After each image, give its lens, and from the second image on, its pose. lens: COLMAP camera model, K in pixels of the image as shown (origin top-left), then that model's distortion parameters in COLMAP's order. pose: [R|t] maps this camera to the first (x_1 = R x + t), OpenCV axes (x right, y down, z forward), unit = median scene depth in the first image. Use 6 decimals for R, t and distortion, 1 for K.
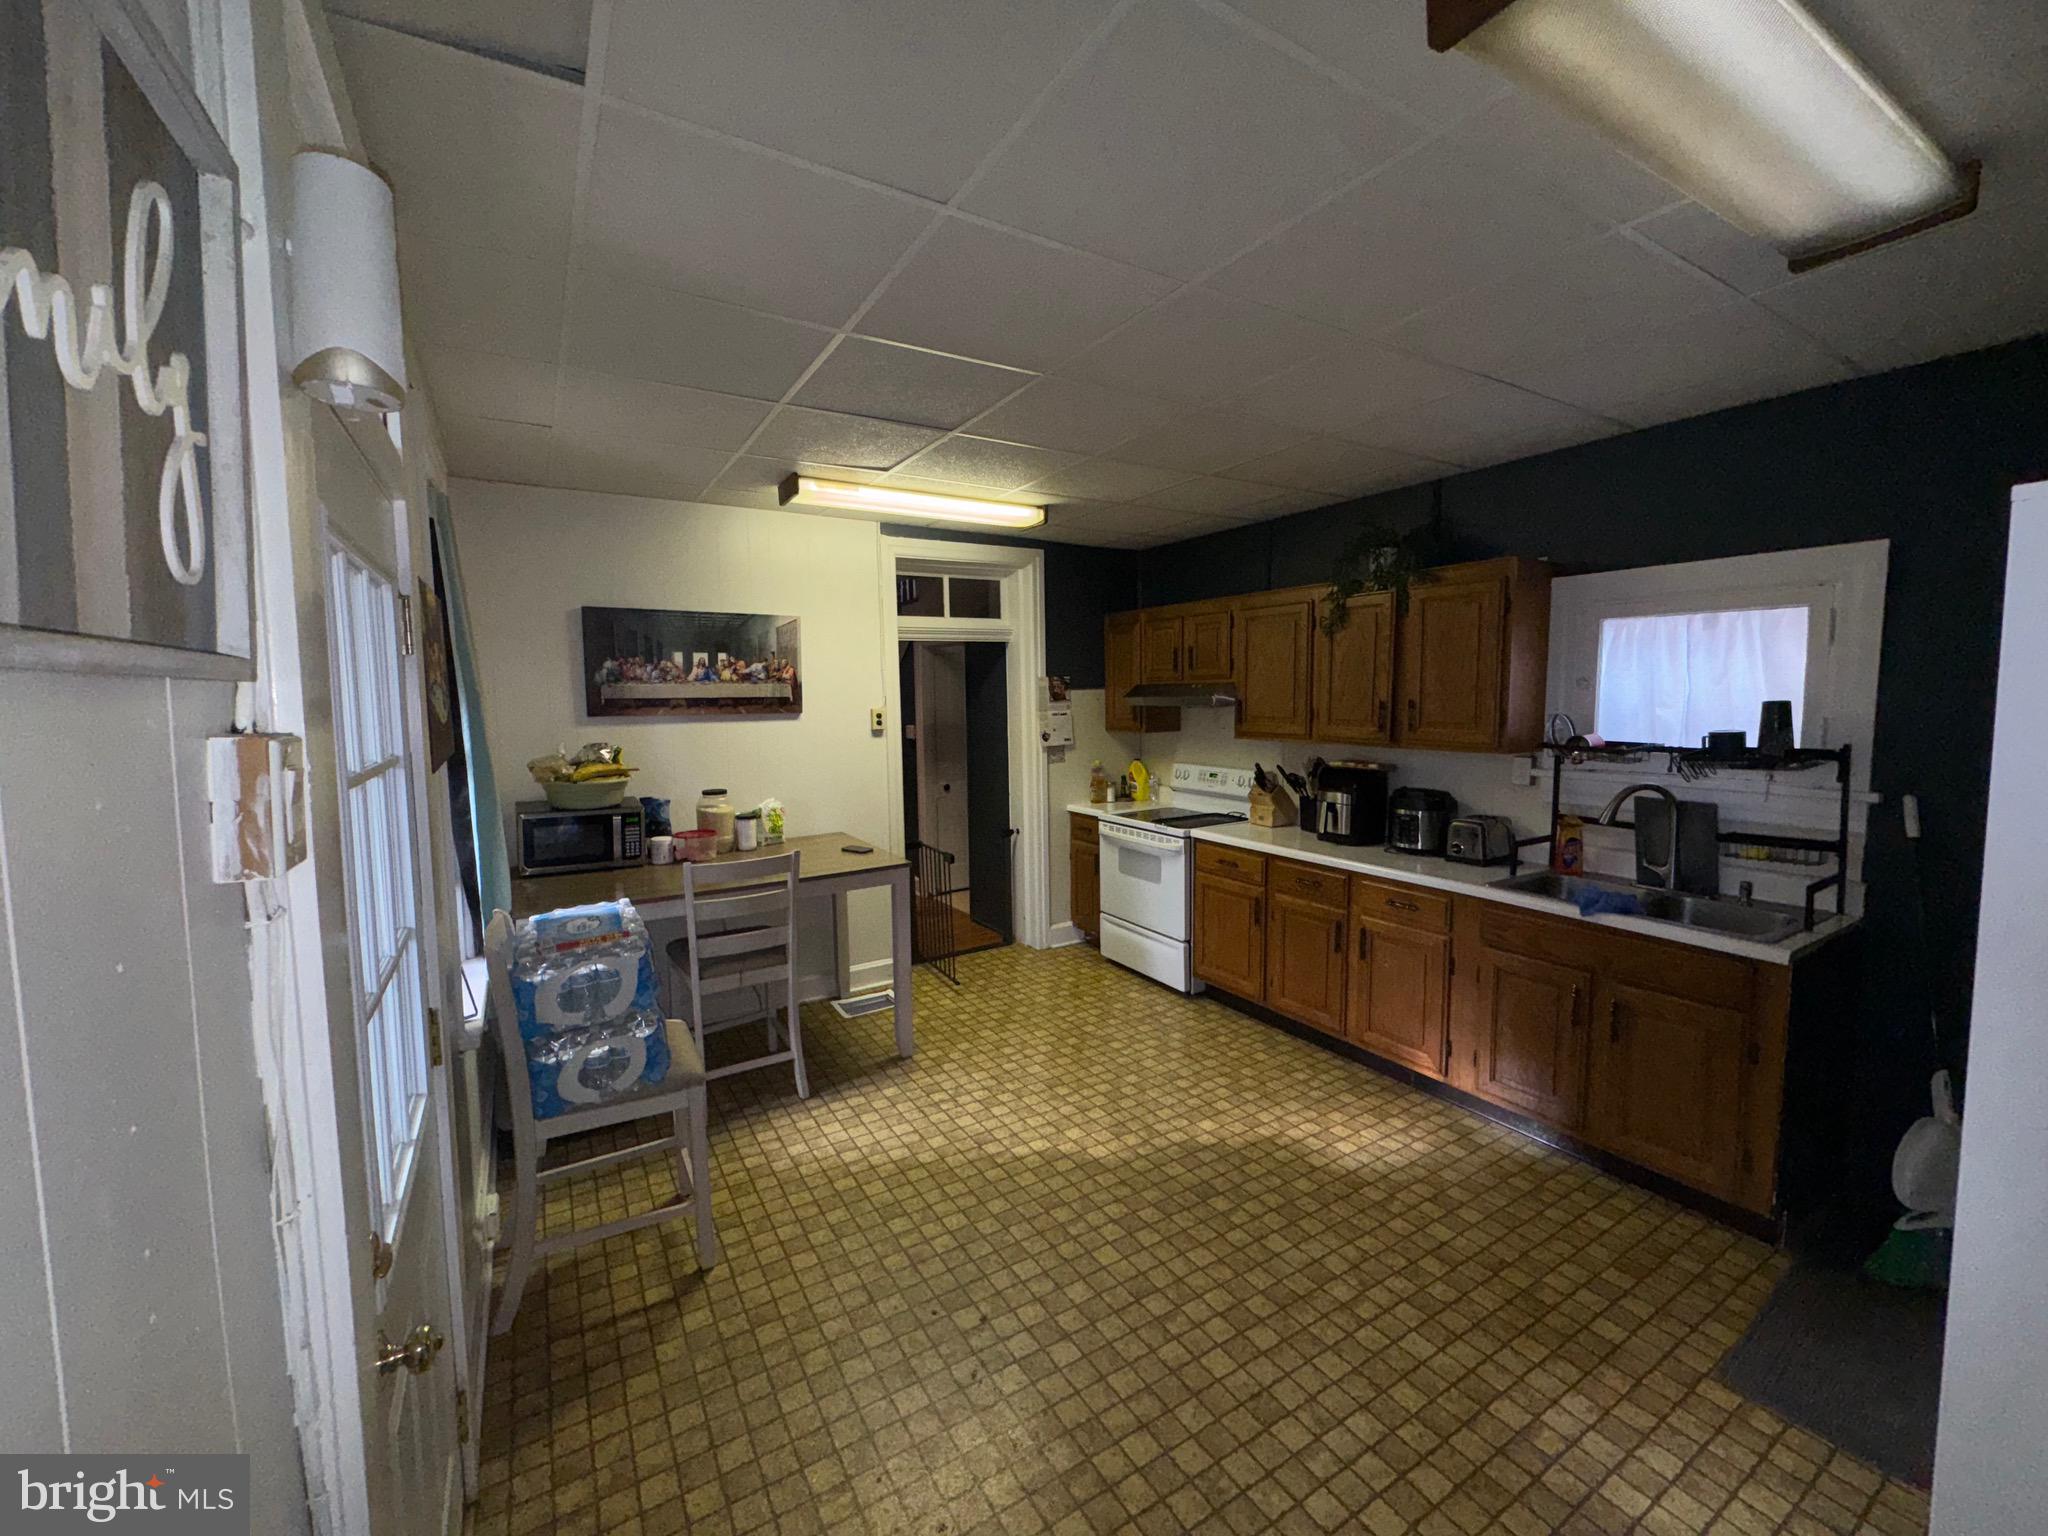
lens RADIAL K [[823.5, 0, 1025.1], [0, 823.5, 766.2], [0, 0, 1]] dist [-0.002306, 0.000312]
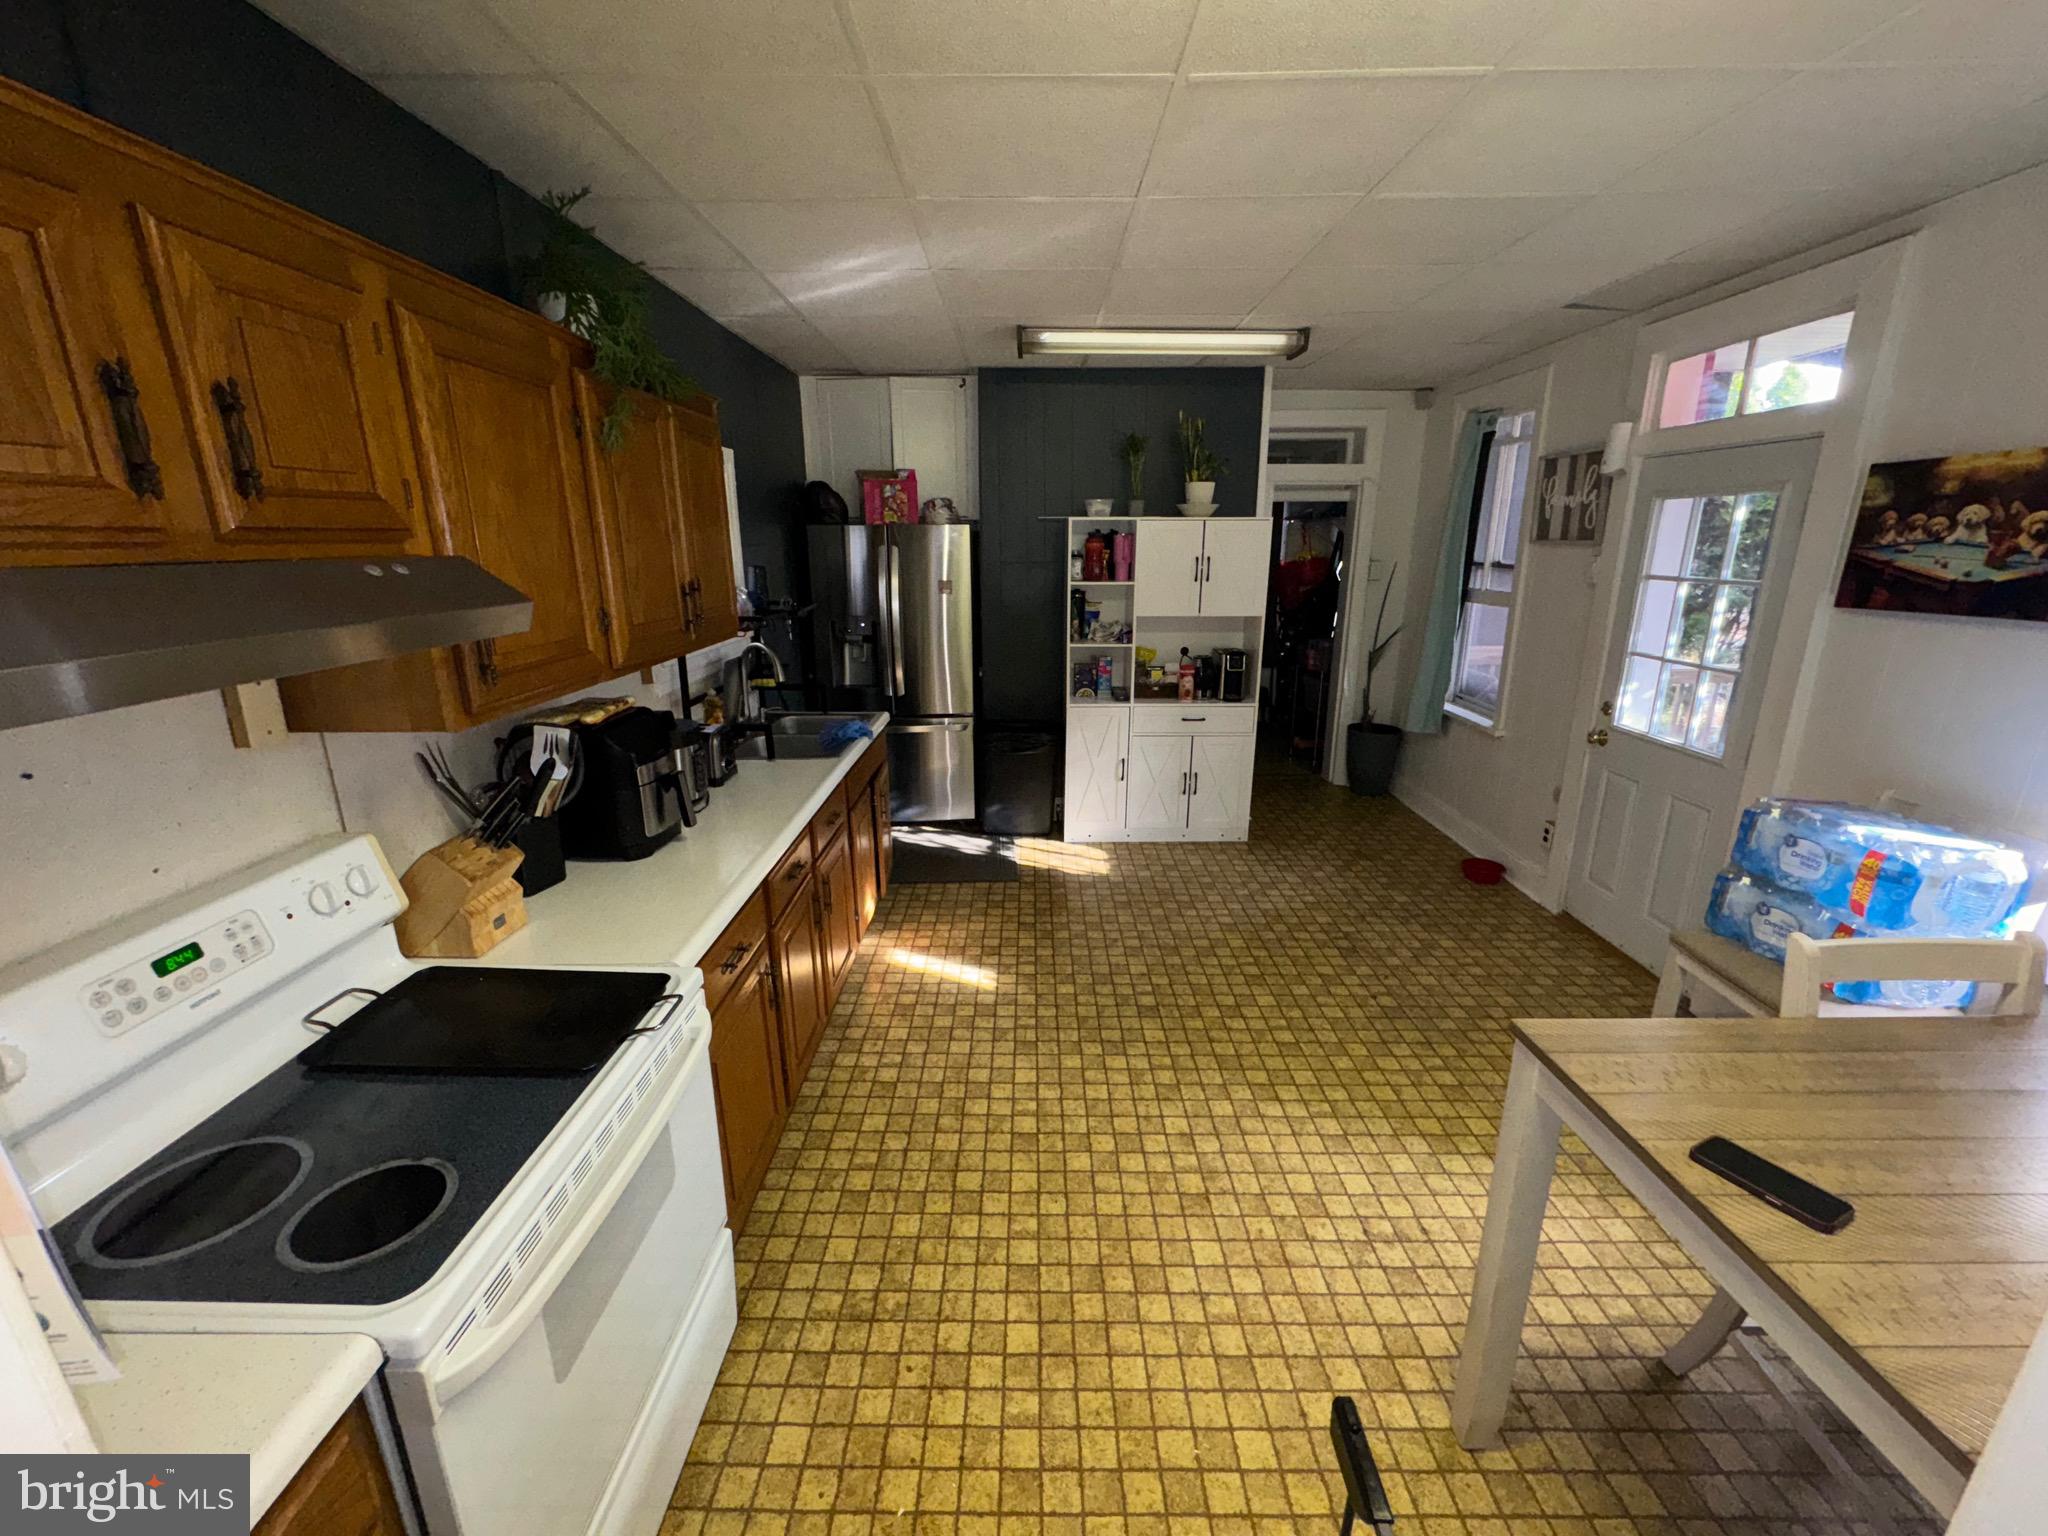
lens RADIAL K [[823.5, 0, 1025.1], [0, 823.5, 766.2], [0, 0, 1]] dist [-0.002306, 0.000312]
pose [[-0.852781, -0.126960, 0.506603, -0.137532], [0.060181, 0.939654, 0.336792, -0.156572], [-0.518790, 0.317698, -0.793678, 1.542750]]
